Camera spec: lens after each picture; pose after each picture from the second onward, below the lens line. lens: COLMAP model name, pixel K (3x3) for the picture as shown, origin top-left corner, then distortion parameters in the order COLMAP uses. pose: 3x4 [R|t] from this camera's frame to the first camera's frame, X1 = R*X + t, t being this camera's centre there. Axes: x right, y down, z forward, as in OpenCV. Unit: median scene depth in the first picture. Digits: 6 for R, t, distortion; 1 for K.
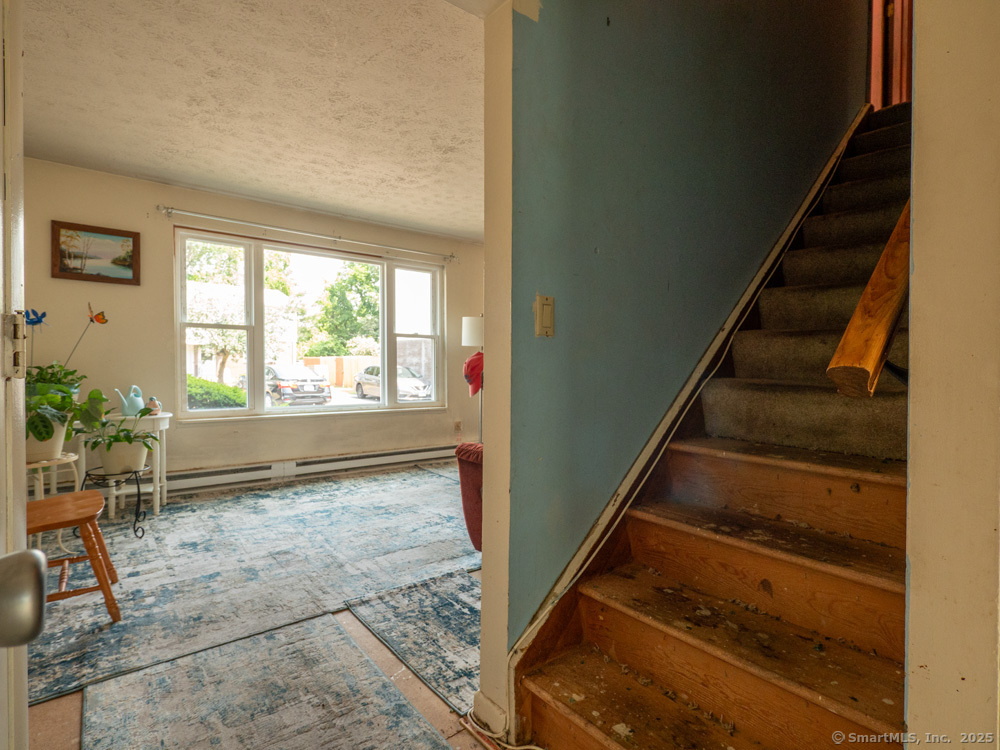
lens RADIAL K [[519.1, 0, 500.0], [0, 519.1, 375.0], [0, 0, 1]] dist [0.000984, -0.000277]
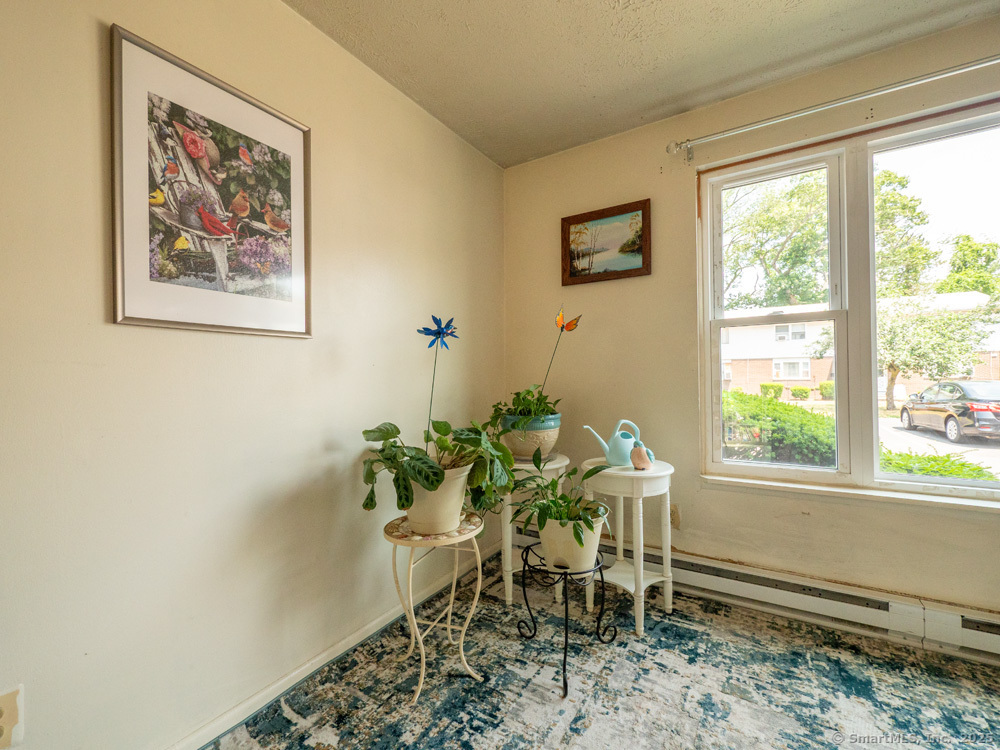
lens RADIAL K [[431.7, 0, 500.4], [0, 431.7, 383.3], [0, 0, 1]] dist [0.000347, -0.000436]
pose [[0.323070, -0.008277, -0.946339, -0.212540], [-0.006952, 0.999914, -0.011119, -0.018635], [0.946350, 0.010171, 0.322985, 0.625024]]
